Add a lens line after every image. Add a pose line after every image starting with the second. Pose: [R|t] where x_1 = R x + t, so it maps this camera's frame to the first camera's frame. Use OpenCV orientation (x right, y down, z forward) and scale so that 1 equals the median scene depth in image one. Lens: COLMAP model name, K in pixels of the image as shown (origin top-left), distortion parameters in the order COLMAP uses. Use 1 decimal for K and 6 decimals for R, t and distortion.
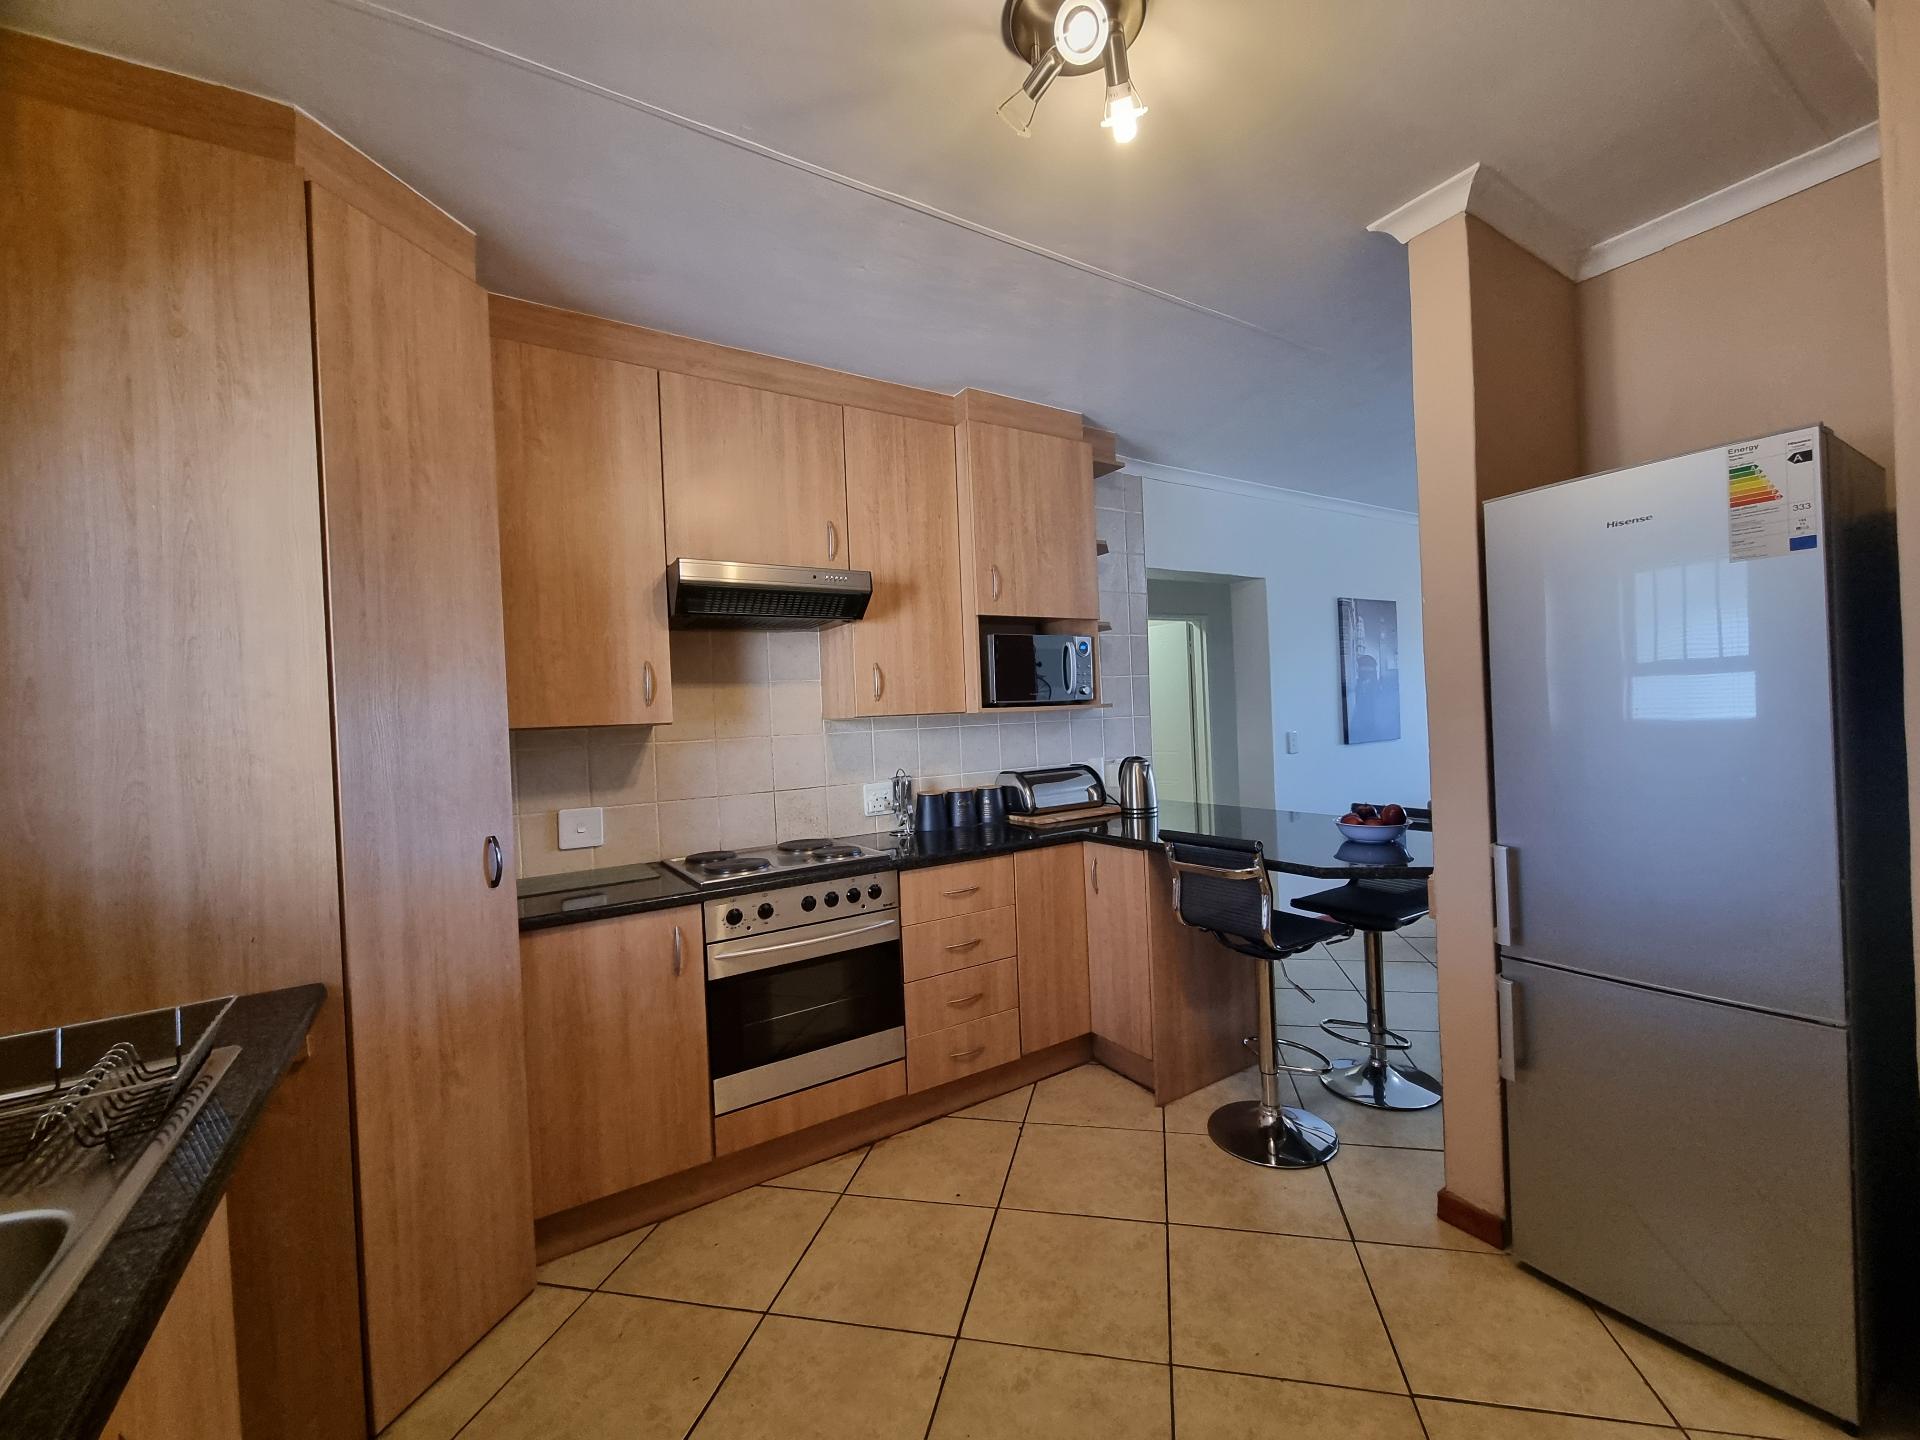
lens RADIAL K [[784.2, 0, 980.3], [0, 784.2, 720.0], [0, 0, 1]] dist [0.005289, -0.004655]
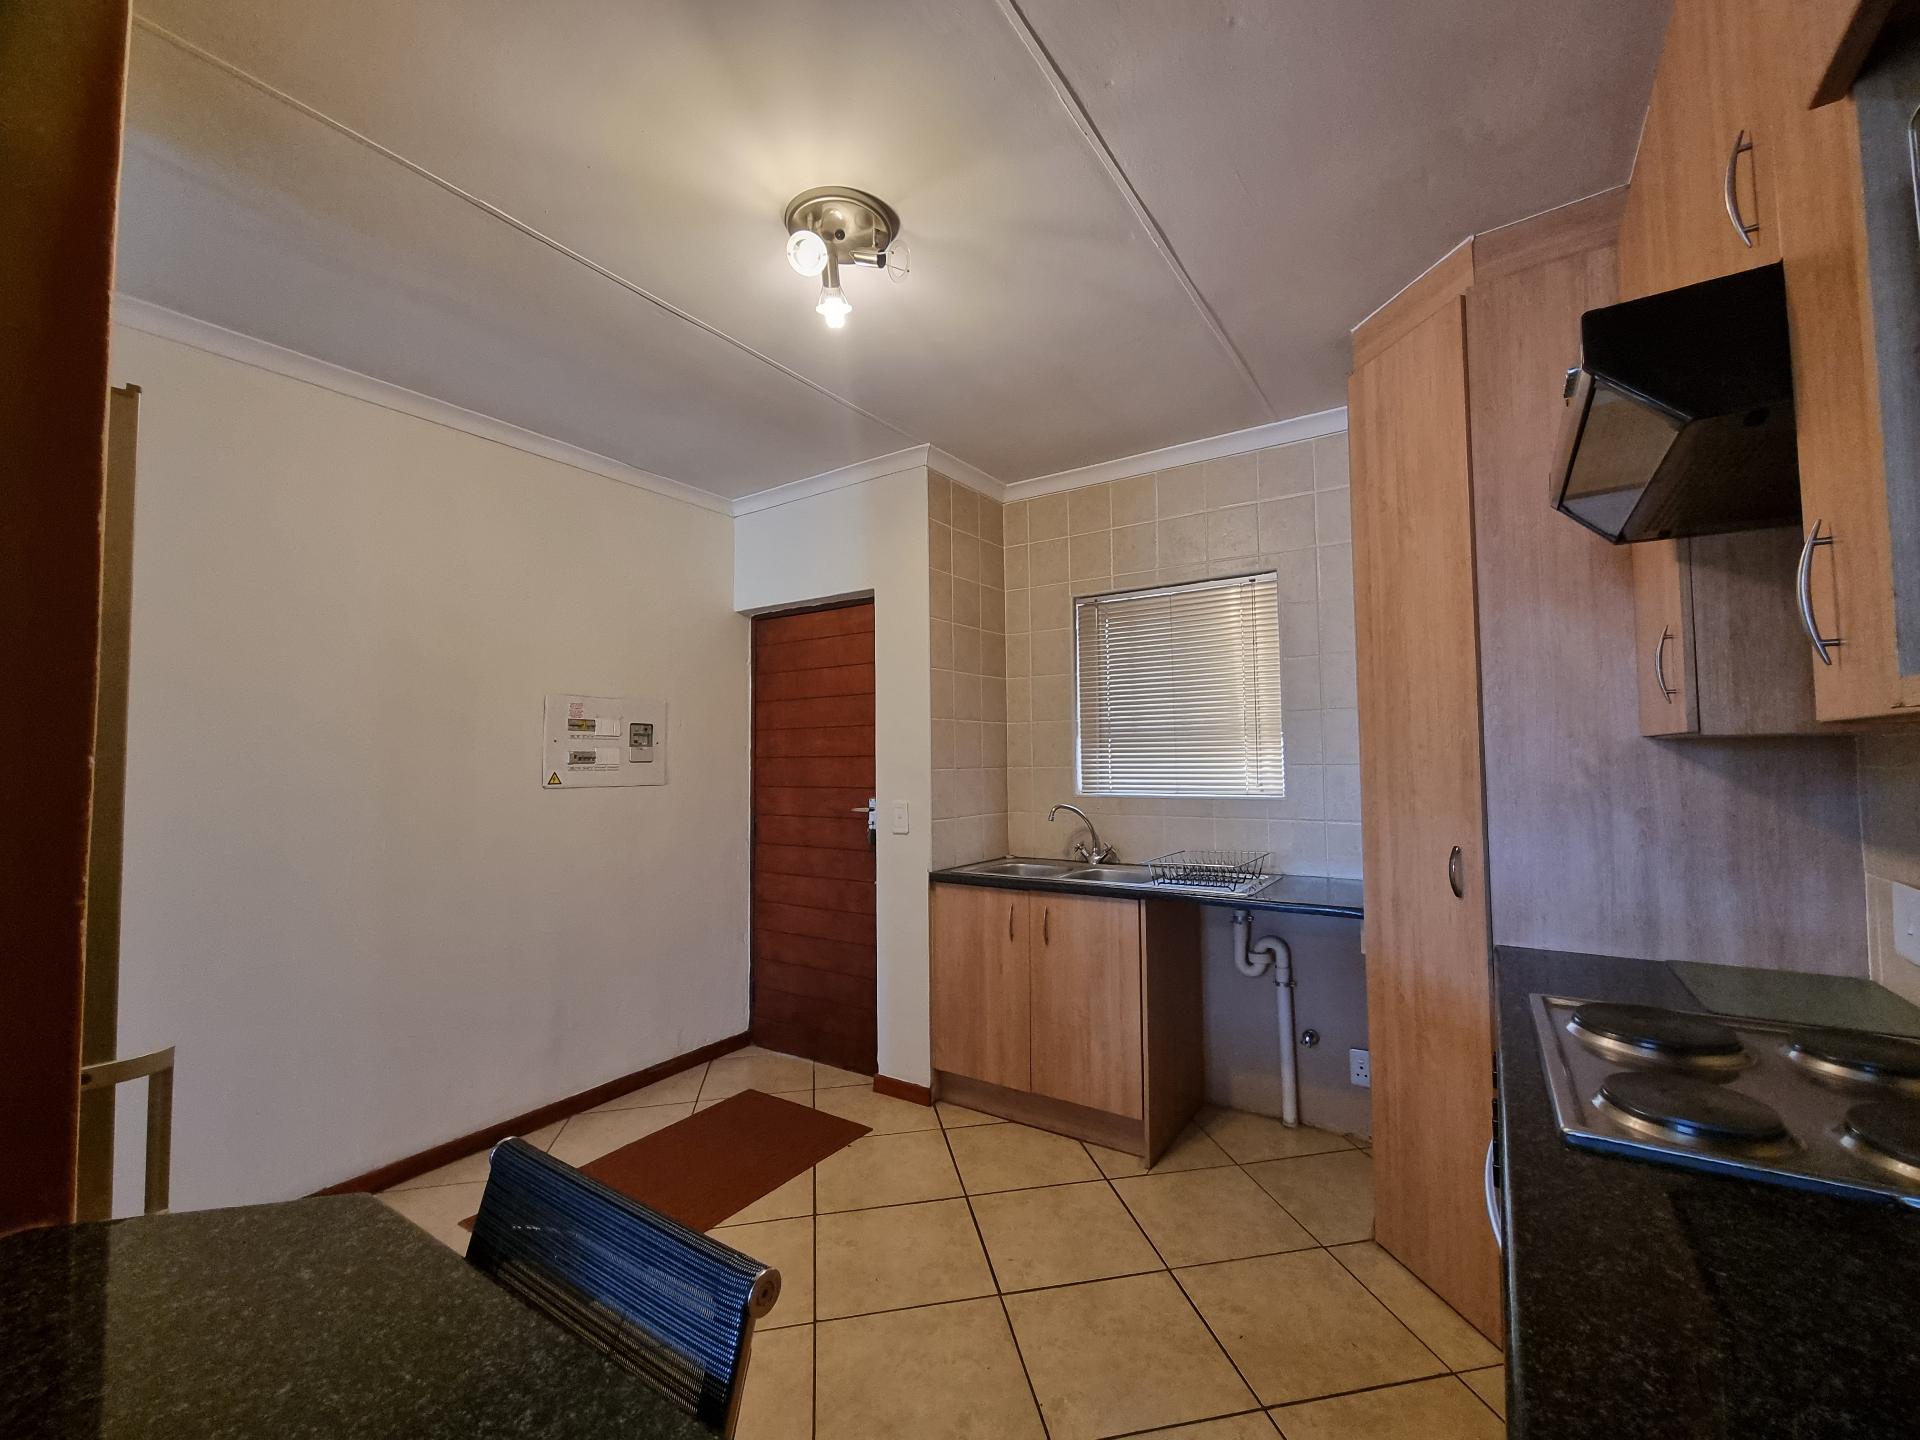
lens RADIAL K [[784.2, 0, 980.3], [0, 784.2, 720.0], [0, 0, 1]] dist [0.005289, -0.004655]
pose [[-0.911903, 0.032719, -0.409101, 0.260296], [0.048012, 0.998477, -0.027166, -0.013591], [0.407589, -0.044415, -0.912085, 1.235309]]
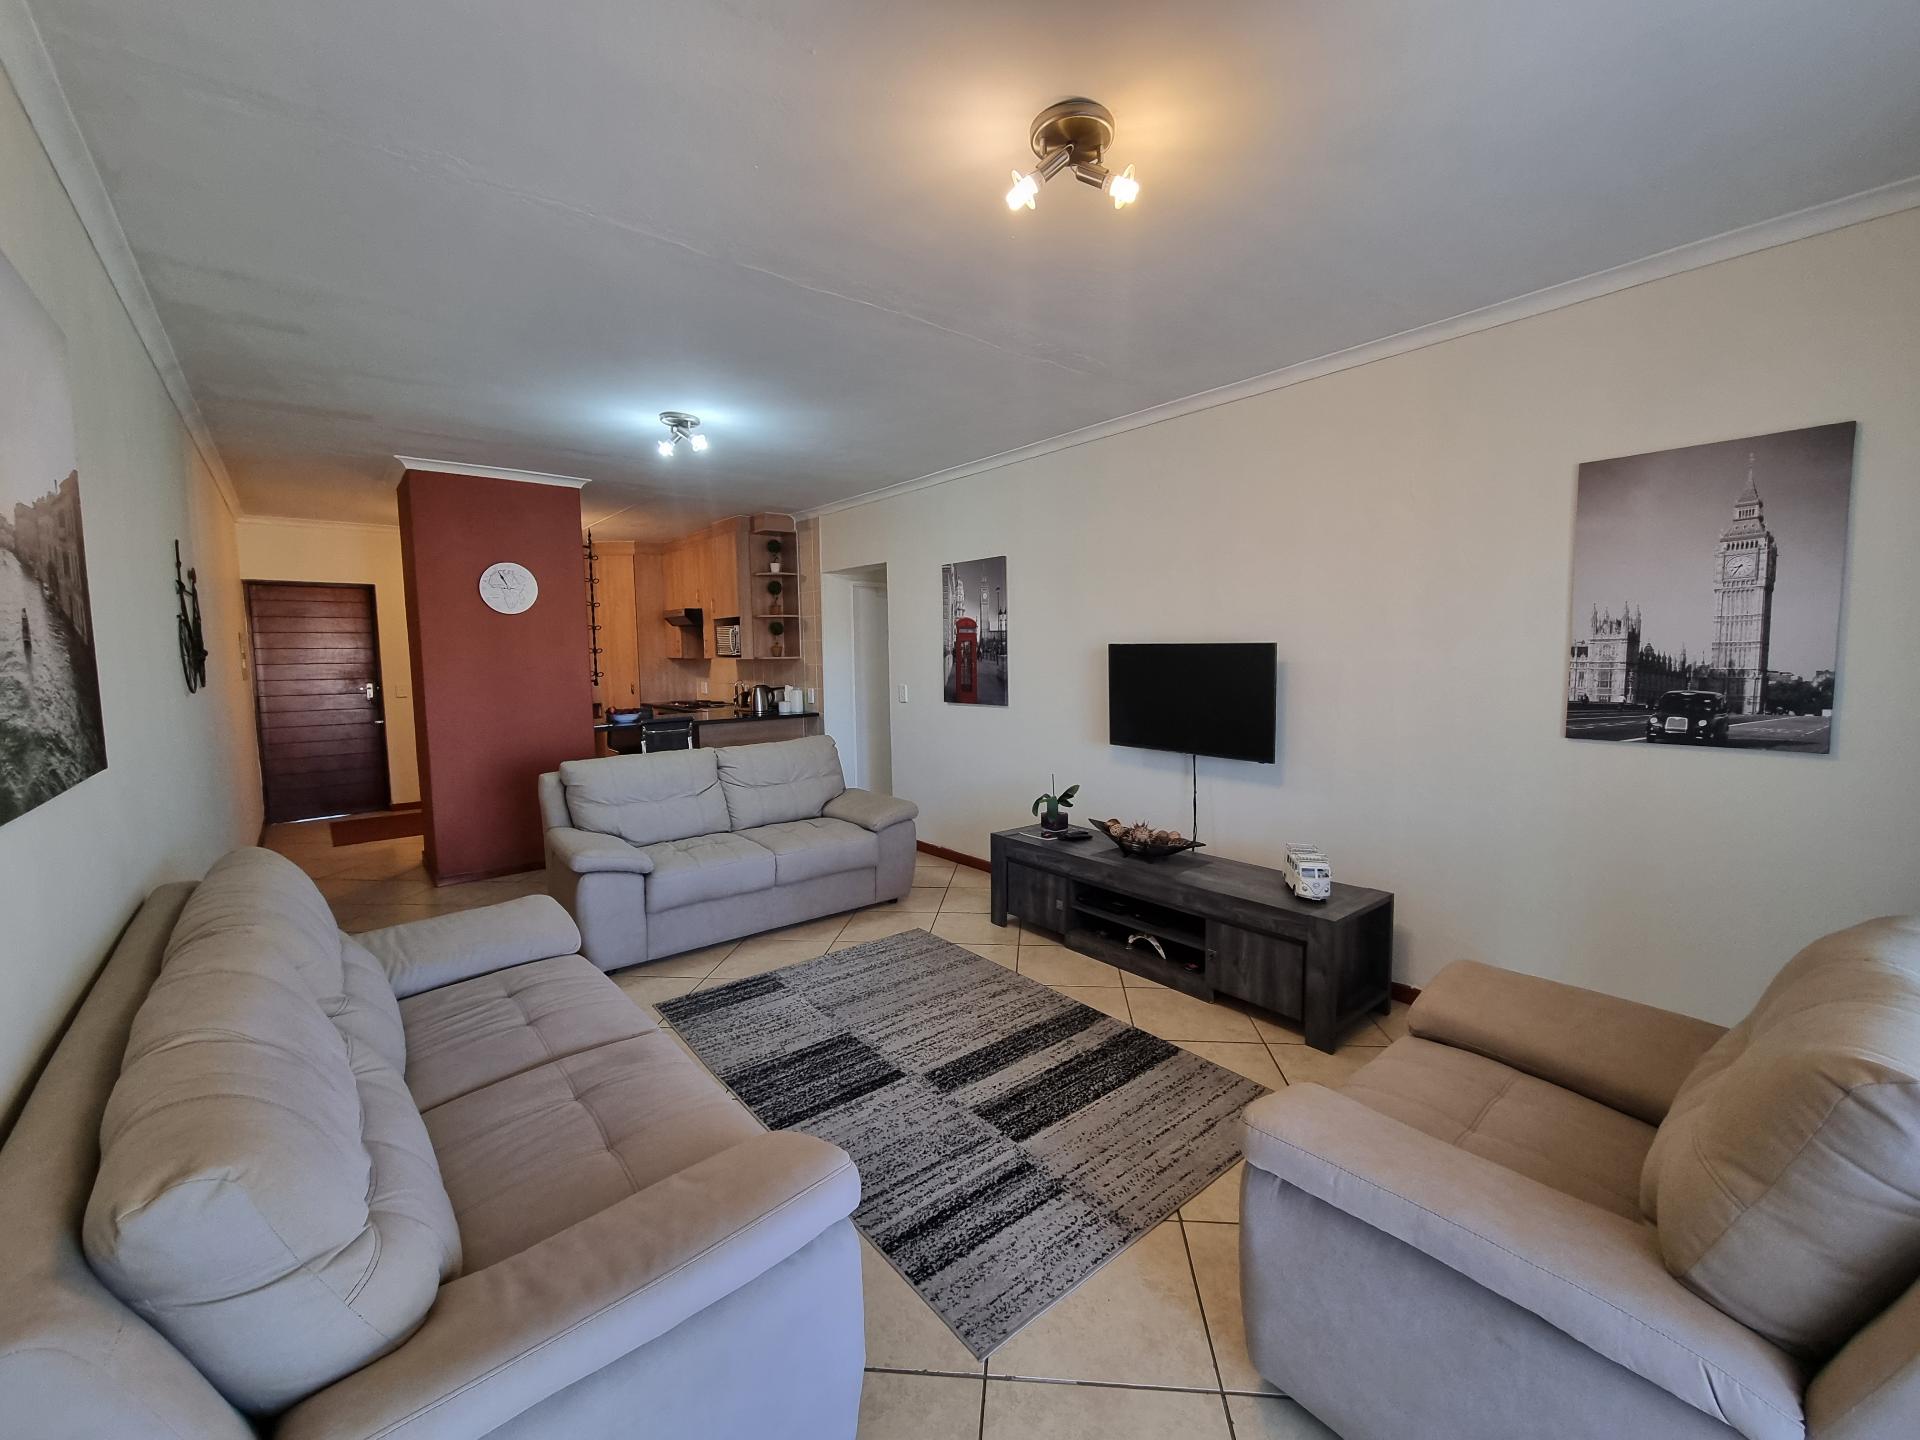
lens RADIAL K [[784.2, 0, 980.3], [0, 784.2, 720.0], [0, 0, 1]] dist [0.005289, -0.004655]
pose [[0.129003, 0.129260, -0.983184, 2.957763], [-0.000935, 0.991484, 0.130228, -0.164863], [0.991644, -0.015880, 0.128026, 1.749397]]
